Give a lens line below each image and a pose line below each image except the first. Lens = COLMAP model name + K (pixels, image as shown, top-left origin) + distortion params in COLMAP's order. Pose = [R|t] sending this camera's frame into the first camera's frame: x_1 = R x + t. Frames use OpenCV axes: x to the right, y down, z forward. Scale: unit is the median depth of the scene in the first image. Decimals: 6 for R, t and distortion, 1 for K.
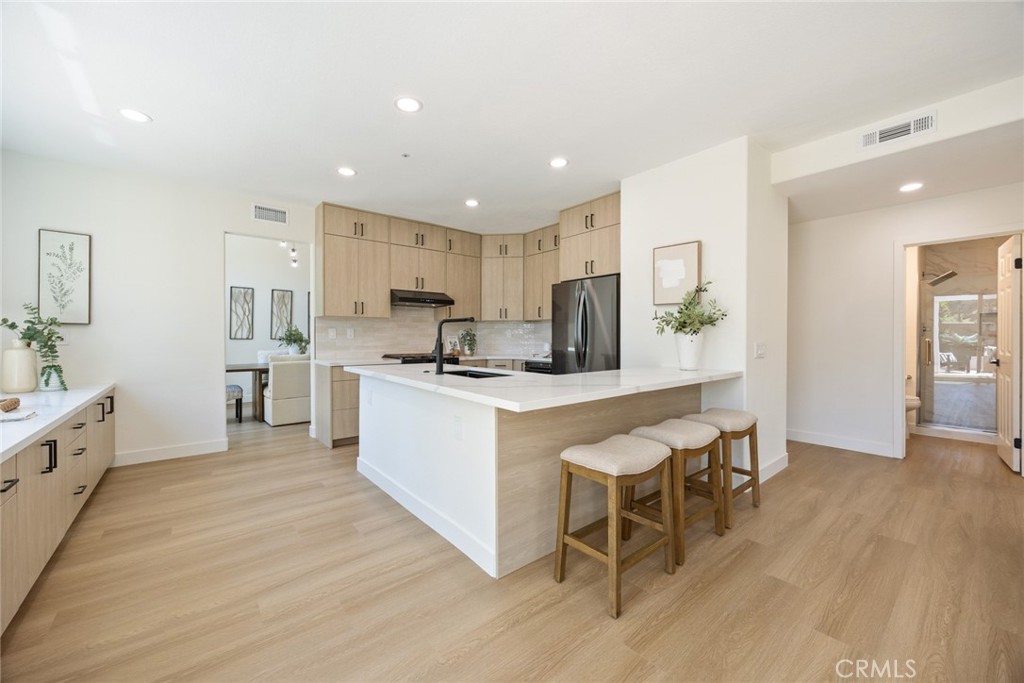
lens RADIAL K [[391.5, 0, 515.6], [0, 391.5, 340.8], [0, 0, 1]] dist [-0.002384, 0.000166]
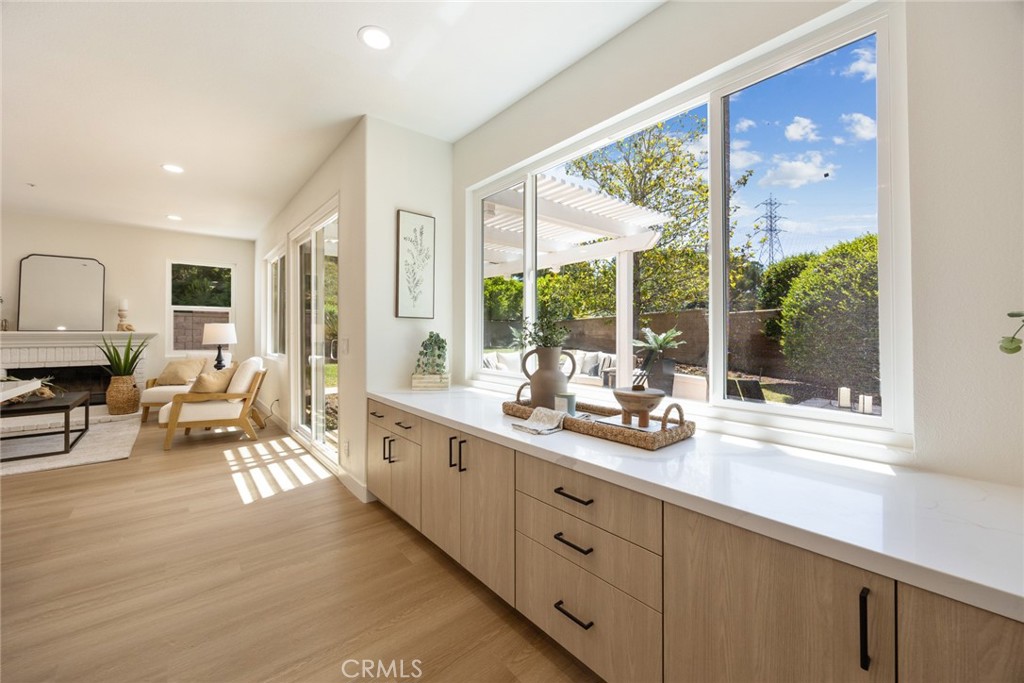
lens RADIAL K [[391.5, 0, 508.4], [0, 391.5, 331.0], [0, 0, 1]] dist [-0.002384, 0.000166]
pose [[-0.999912, -0.002764, -0.012945, -0.500857], [-0.002805, 0.999991, 0.003149, -0.005498], [0.012936, 0.003185, -0.999911, 0.755678]]
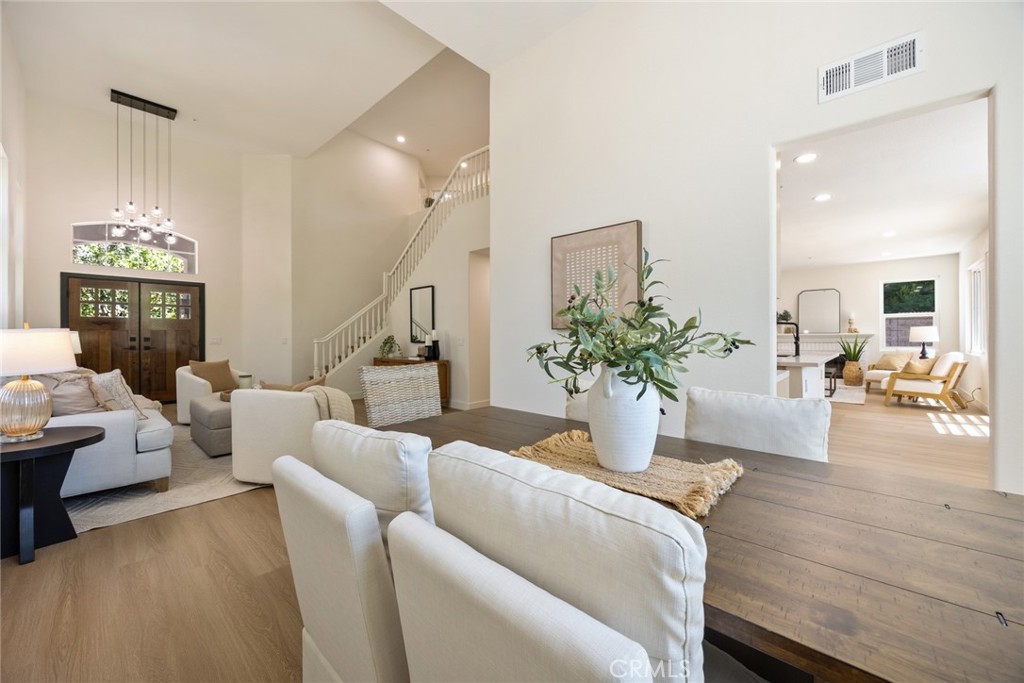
lens RADIAL K [[391.5, 0, 514.0], [0, 391.5, 336.5], [0, 0, 1]] dist [-0.002384, 0.000166]
pose [[-0.133516, -0.002223, 0.991044, -0.937471], [0.014525, 0.999886, 0.004199, -0.012041], [-0.990940, 0.014955, -0.133469, 1.348384]]
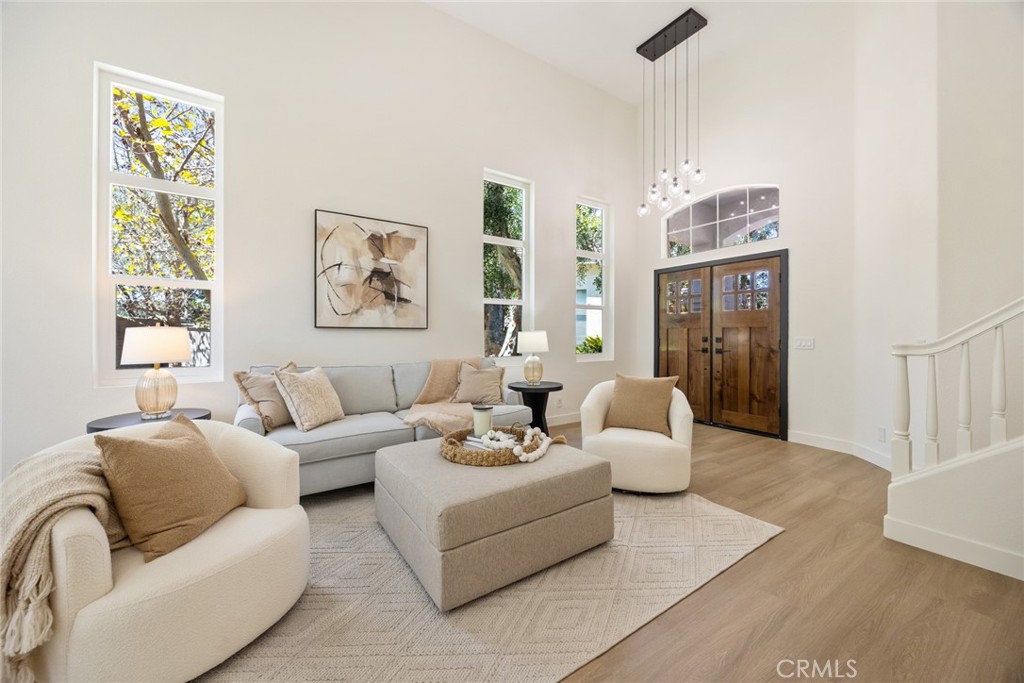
lens RADIAL K [[391.5, 0, 511.7], [0, 391.5, 335.7], [0, 0, 1]] dist [-0.002384, 0.000166]
pose [[0.994627, 0.003088, -0.103482, 0.130434], [-0.004280, 0.999927, -0.011302, -0.011658], [0.103439, 0.011684, 0.994567, 1.349347]]
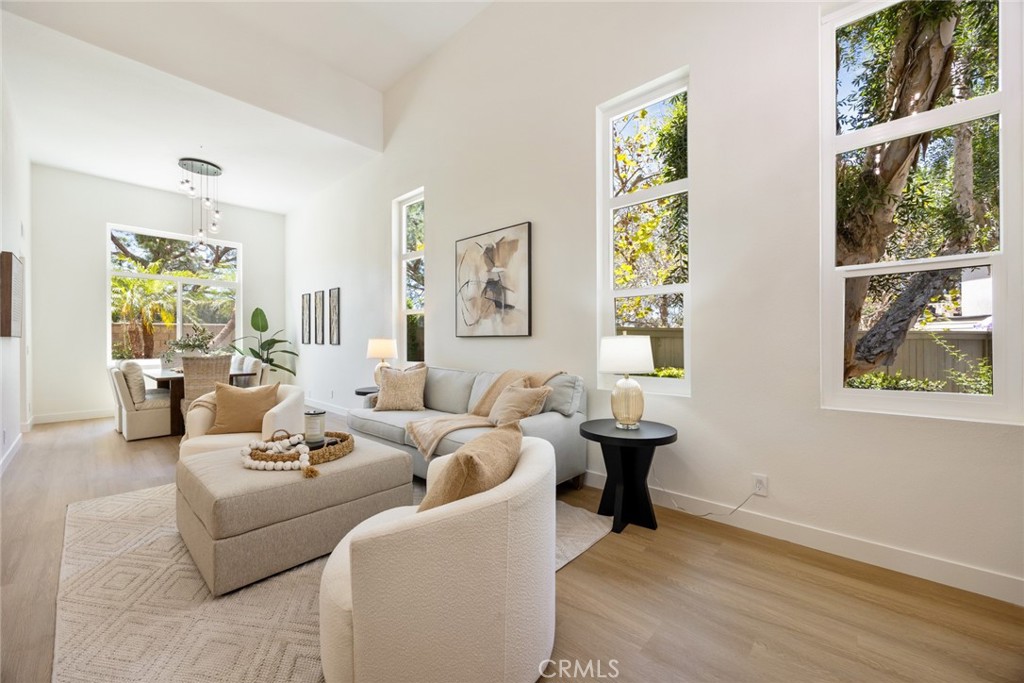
lens RADIAL K [[391.5, 0, 517.6], [0, 391.5, 345.0], [0, 0, 1]] dist [-0.002384, 0.000166]
pose [[0.141192, 0.011391, -0.989917, 0.598119], [-0.011435, 0.999886, 0.009875, -0.025067], [0.989916, 0.009925, 0.141306, 2.038363]]
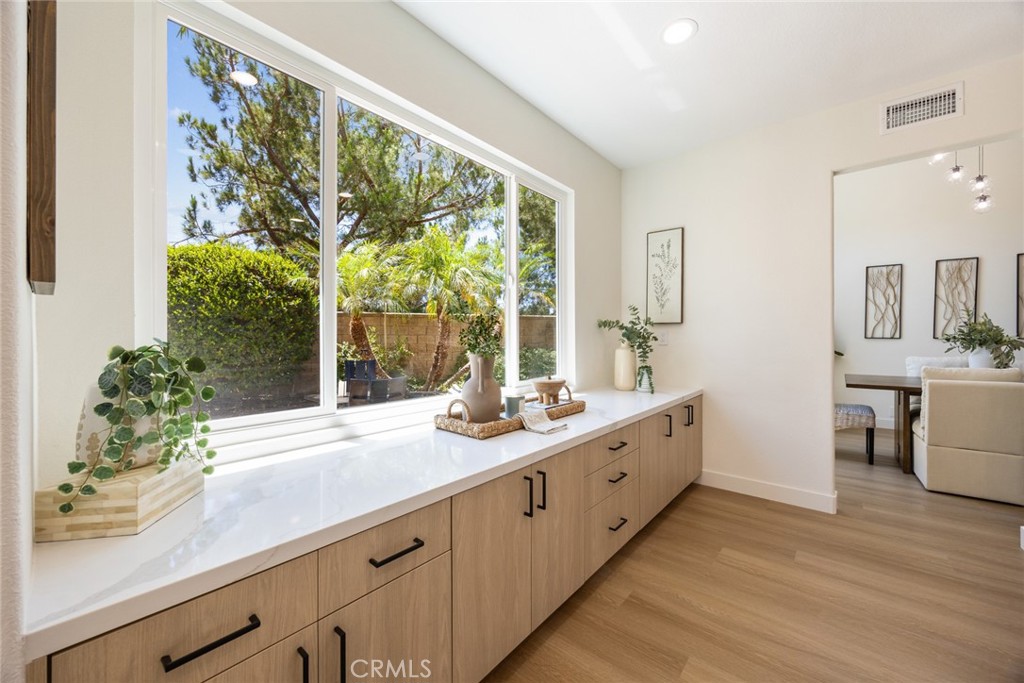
lens RADIAL K [[391.5, 0, 517.0], [0, 391.5, 338.4], [0, 0, 1]] dist [-0.002384, 0.000166]
pose [[0.176708, 0.002064, -0.984261, -0.169482], [-0.004007, 0.999991, 0.001377, -0.003762], [0.984255, 0.003701, 0.176715, 0.314588]]
